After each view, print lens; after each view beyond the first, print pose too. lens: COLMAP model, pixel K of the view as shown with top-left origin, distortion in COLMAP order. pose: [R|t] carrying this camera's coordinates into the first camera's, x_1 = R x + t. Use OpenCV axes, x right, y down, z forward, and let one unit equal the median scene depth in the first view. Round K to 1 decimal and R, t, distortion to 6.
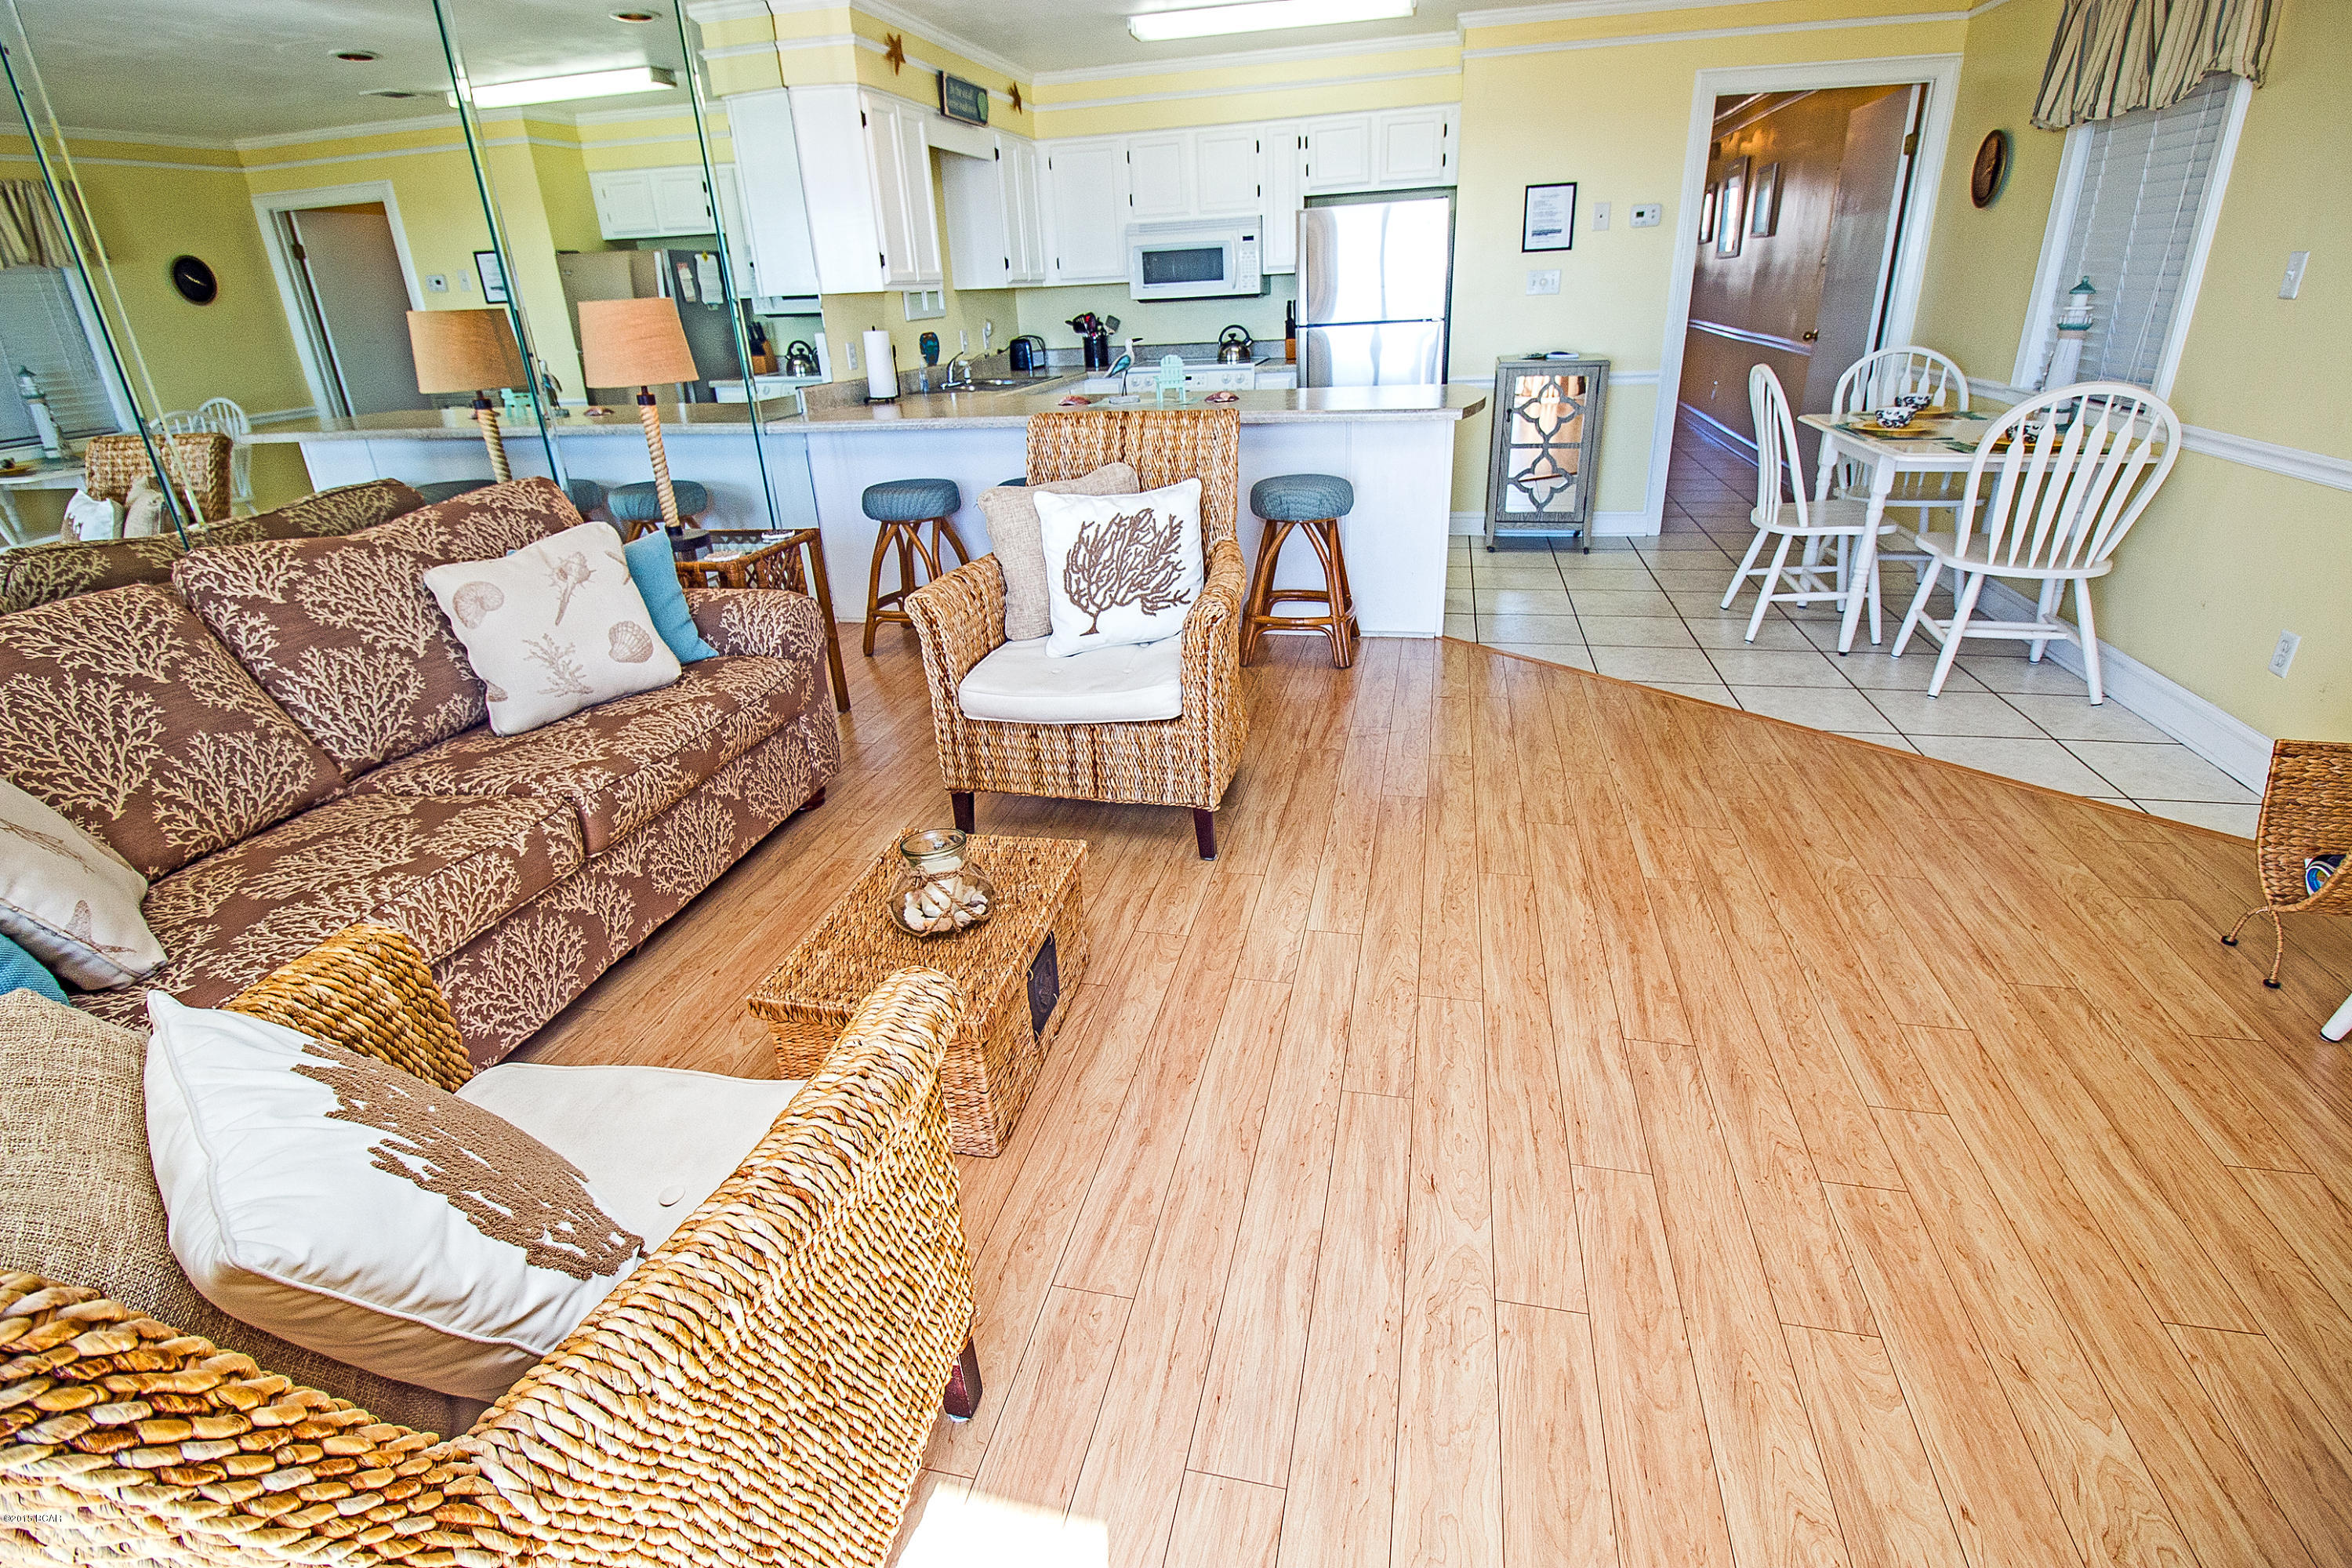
lens RADIAL K [[1092.4, 0, 1179.6], [0, 1092.4, 759.5], [0, 0, 1]] dist [-0.000210, -0.011939]
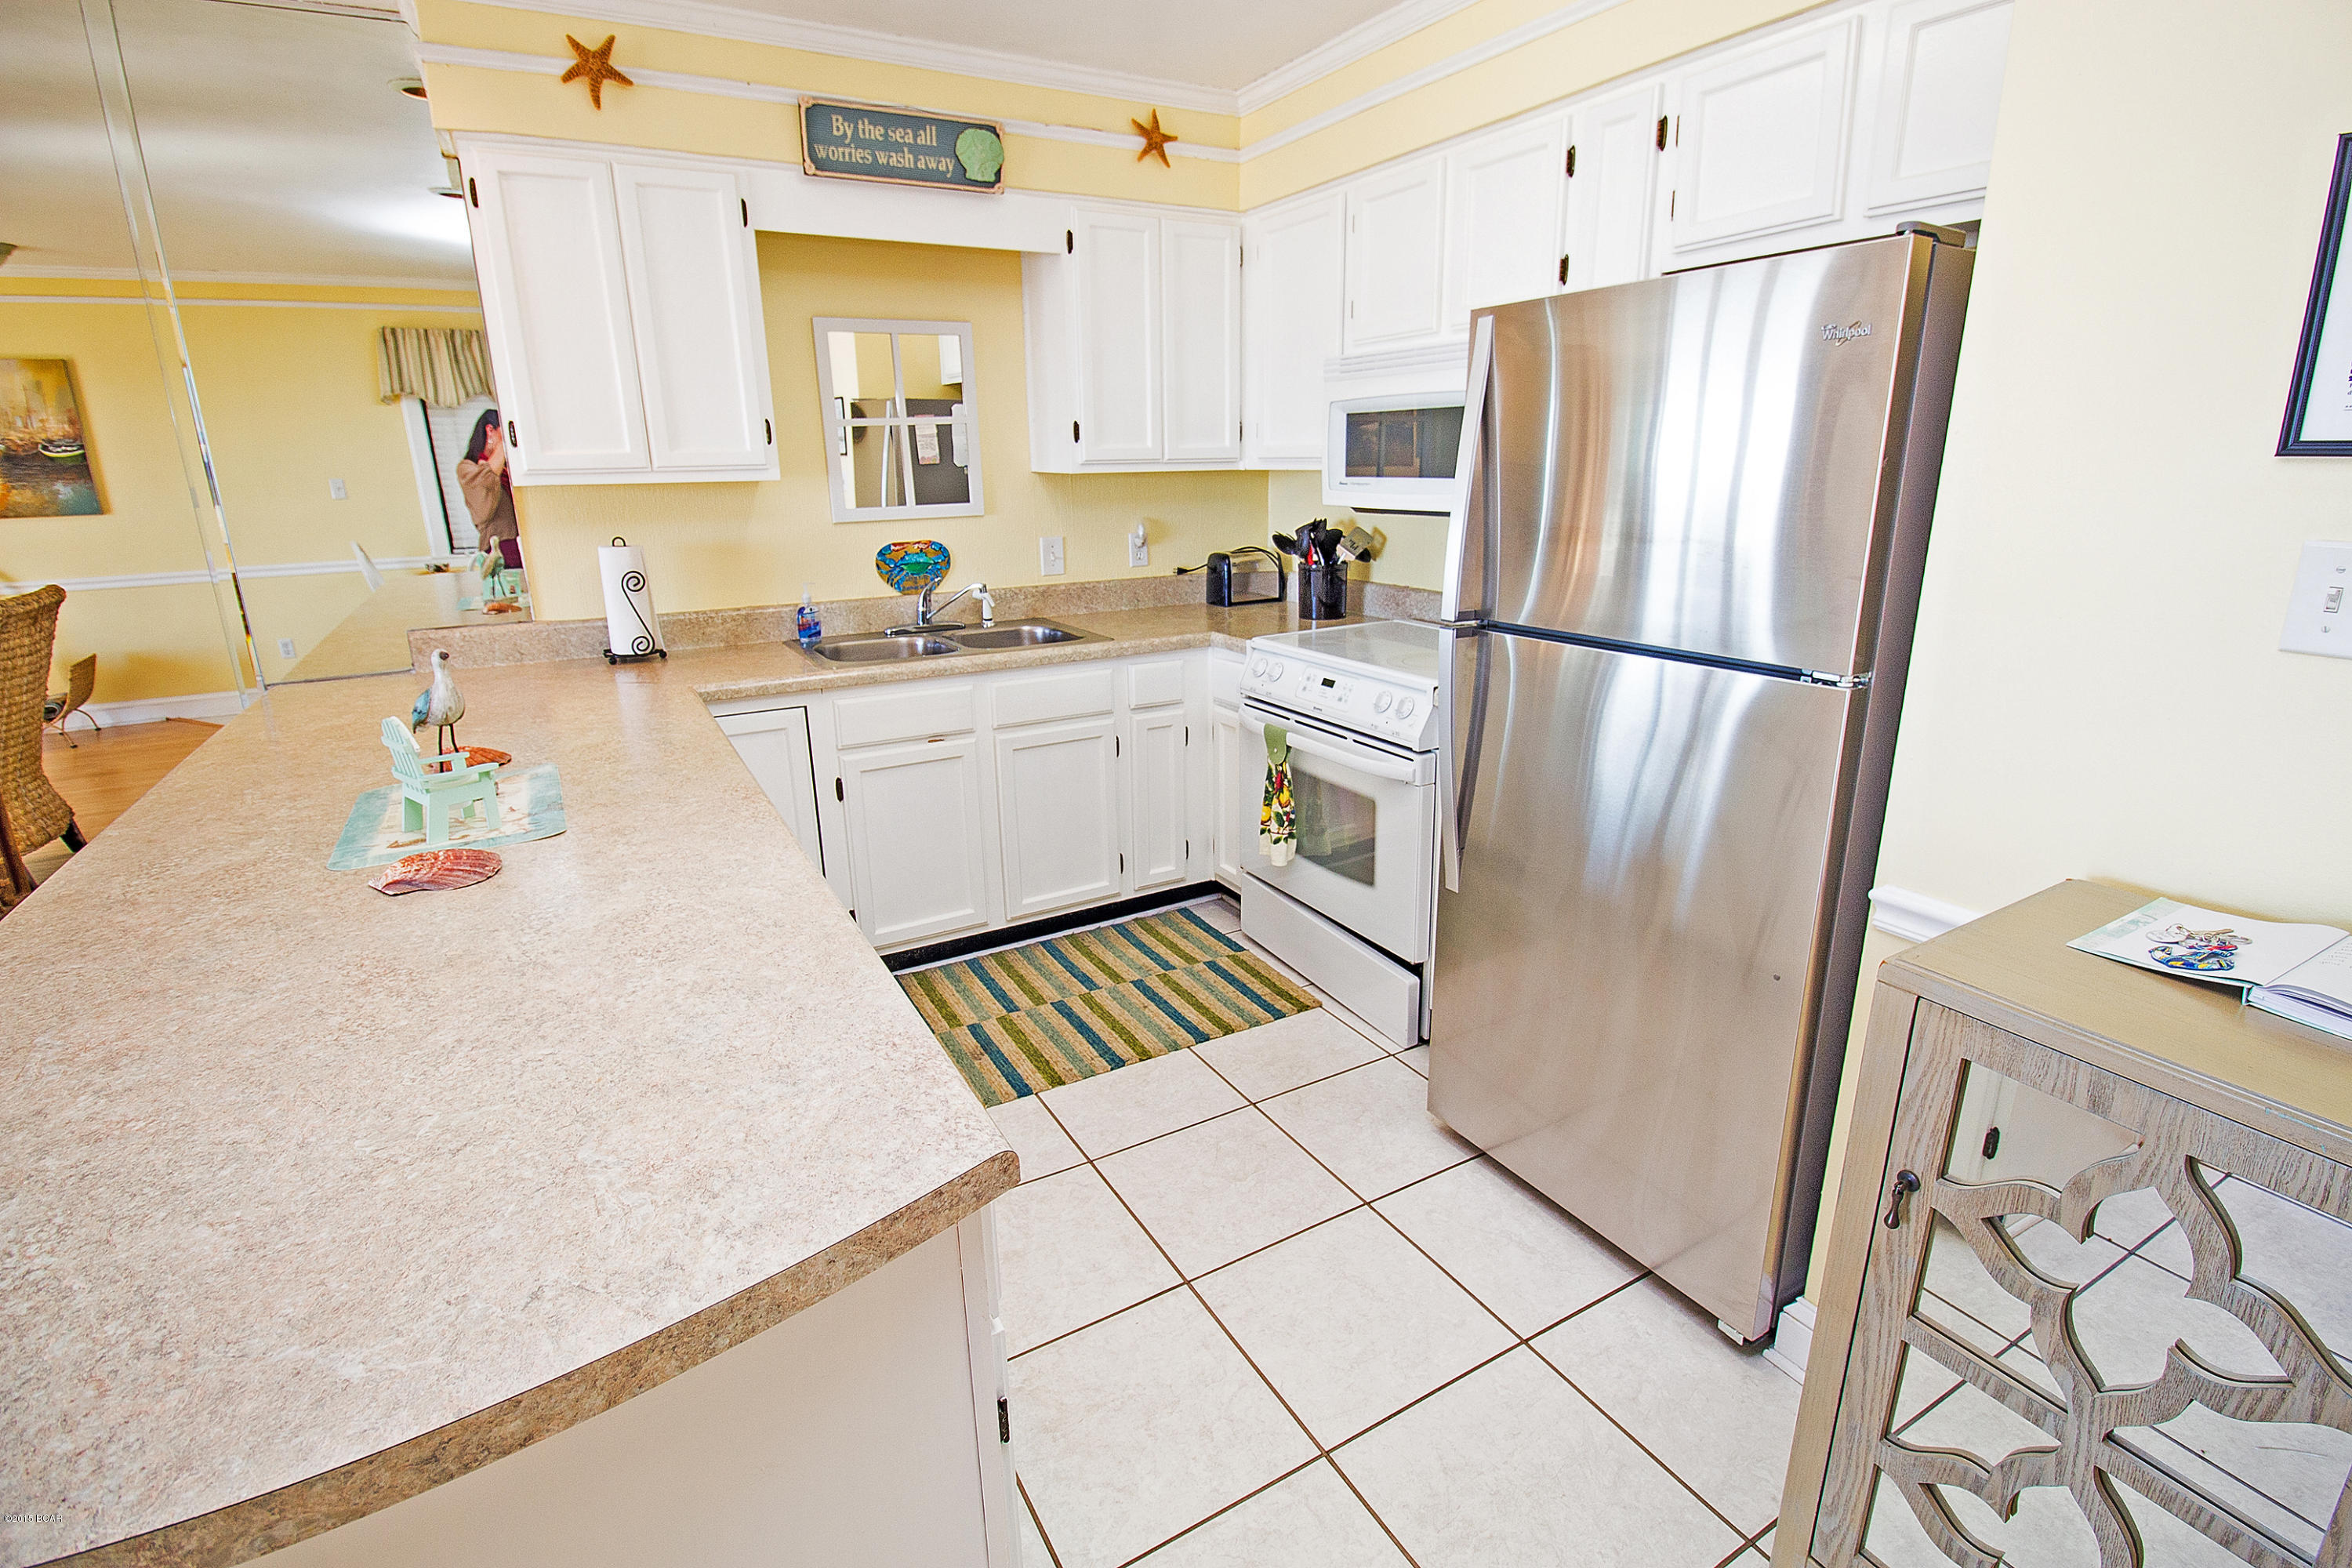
lens RADIAL K [[1092.4, 0, 1184.4], [0, 1092.4, 759.8], [0, 0, 1]] dist [-0.000210, -0.011939]
pose [[0.676525, 0.233180, -0.698528, 0.608042], [-0.307200, 0.951433, 0.020080, -0.648700], [0.669285, 0.201003, 0.715301, 1.348622]]
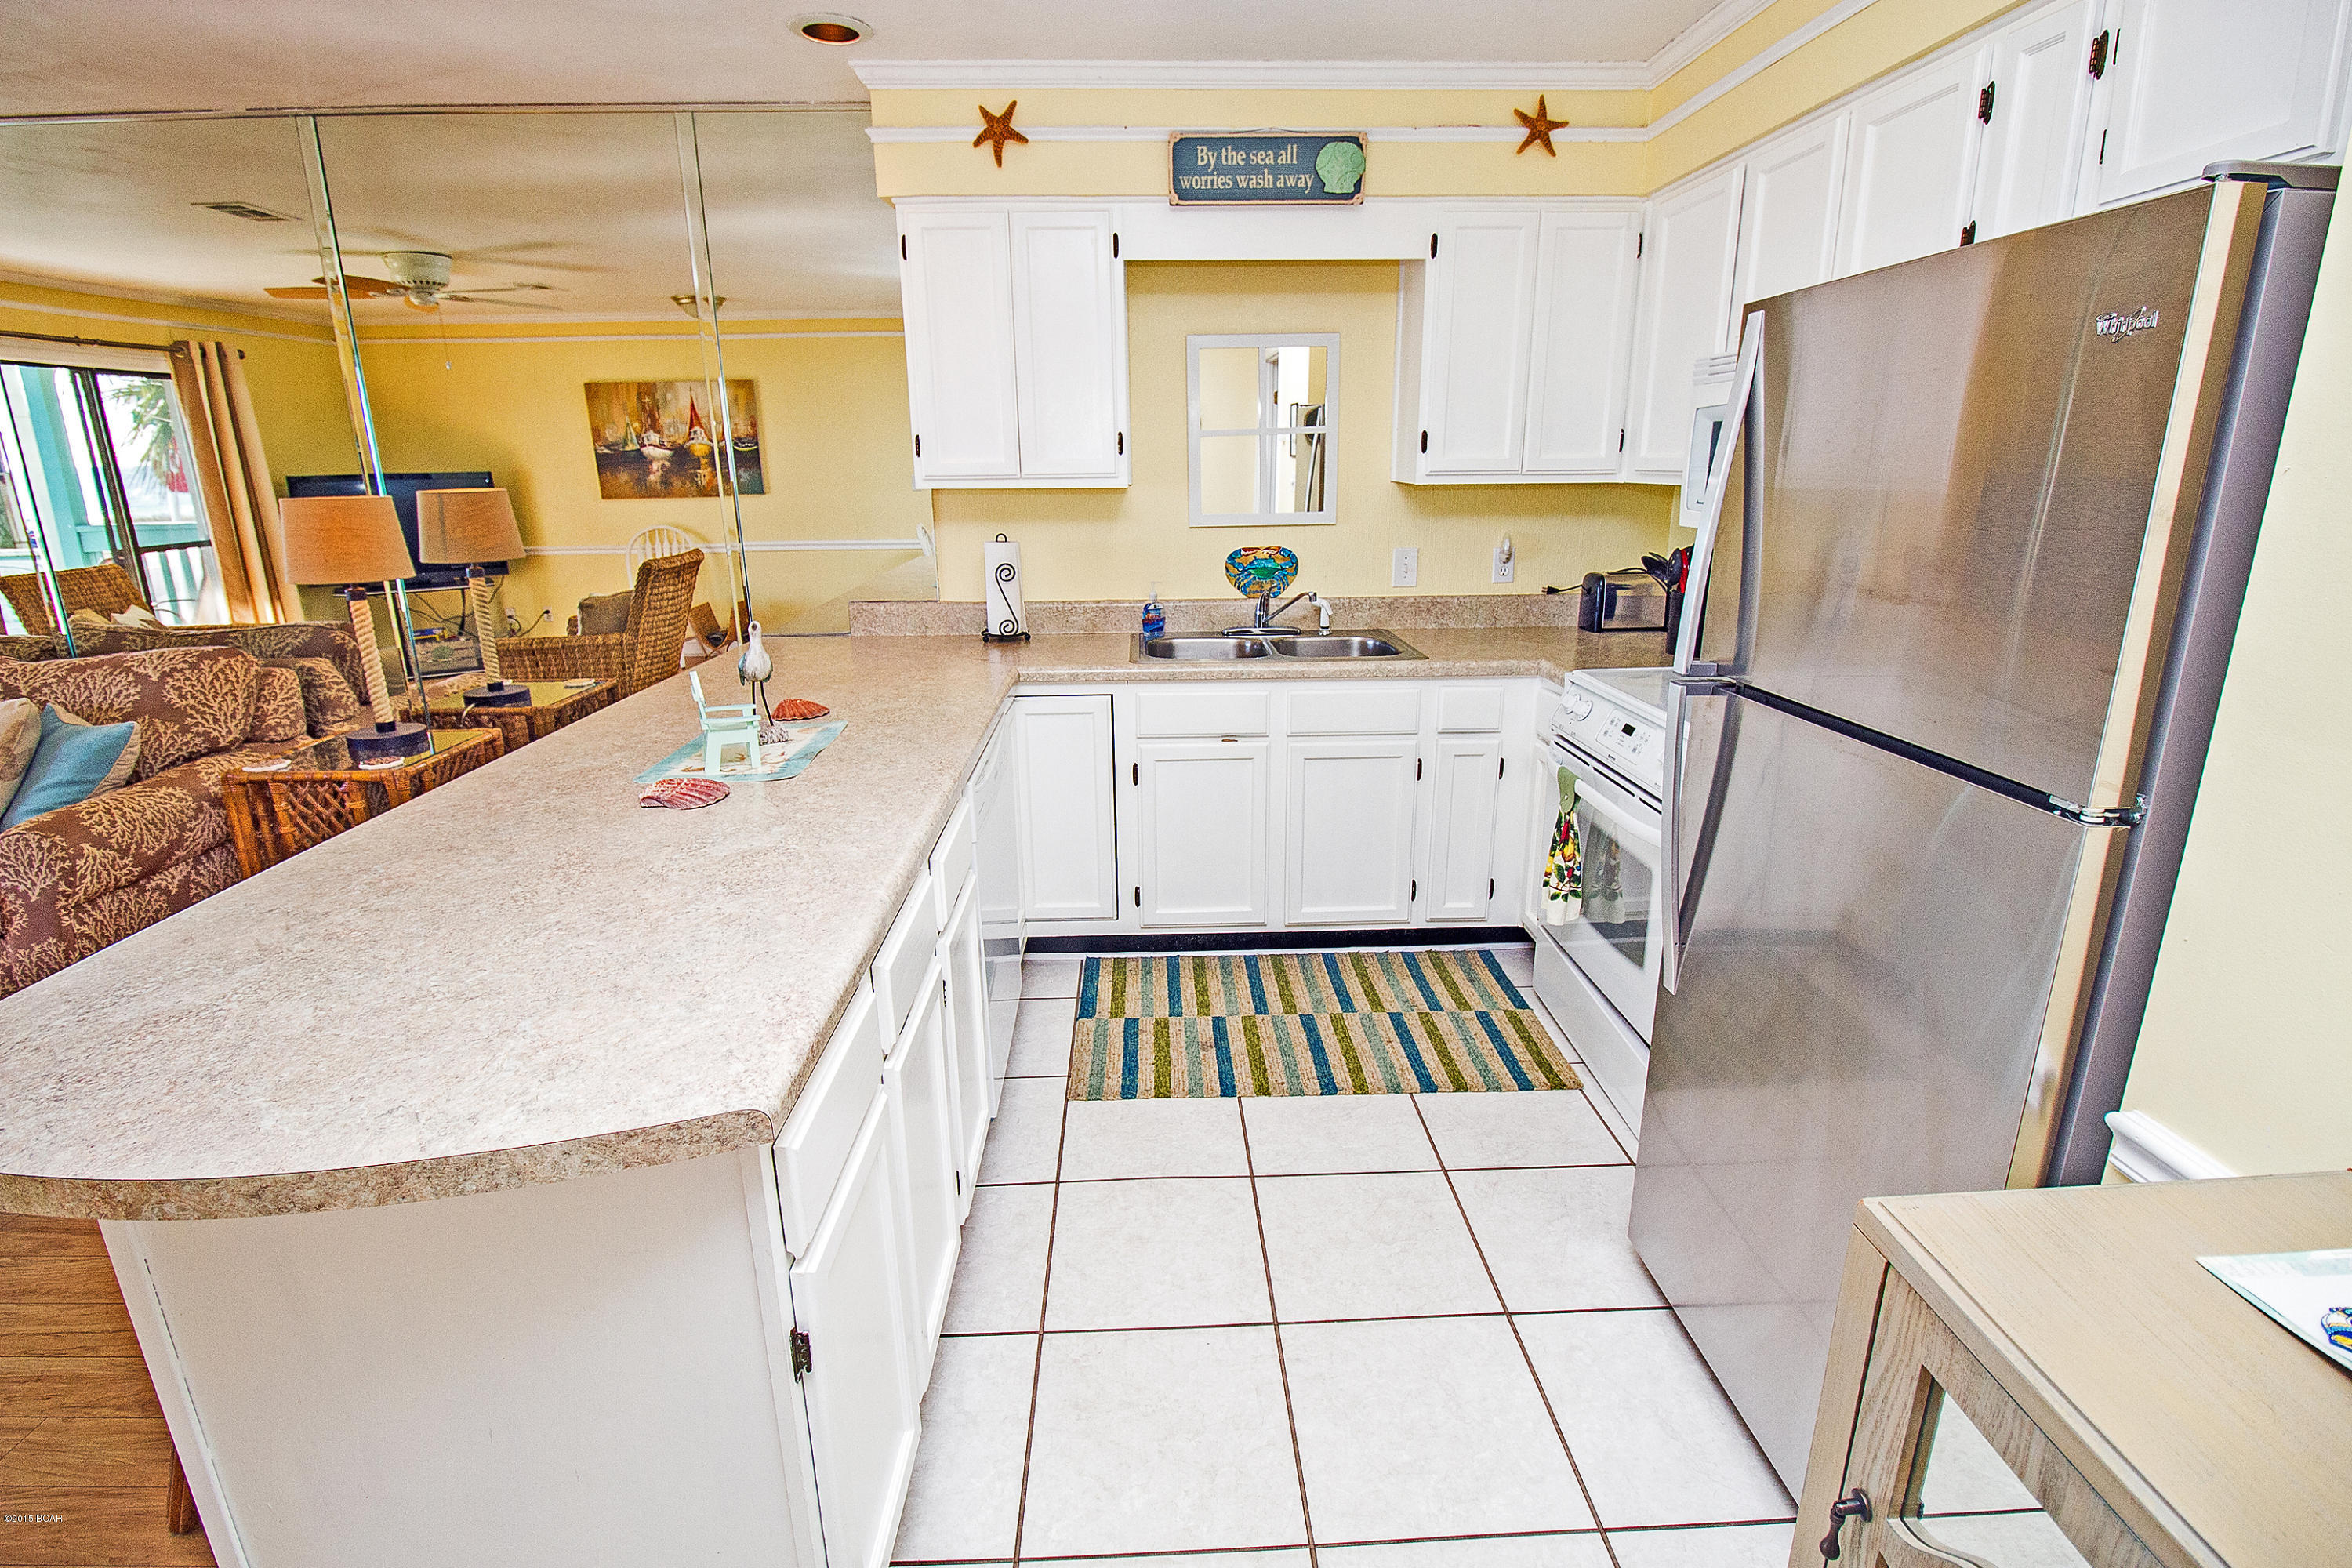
lens RADIAL K [[1092.4, 0, 1178.5], [0, 1092.4, 758.1], [0, 0, 1]] dist [-0.000210, -0.011939]
pose [[0.256750, 0.297563, -0.919530, 0.698981], [-0.385788, 0.903893, 0.184783, -0.733497], [0.886142, 0.307300, 0.346870, 1.510503]]
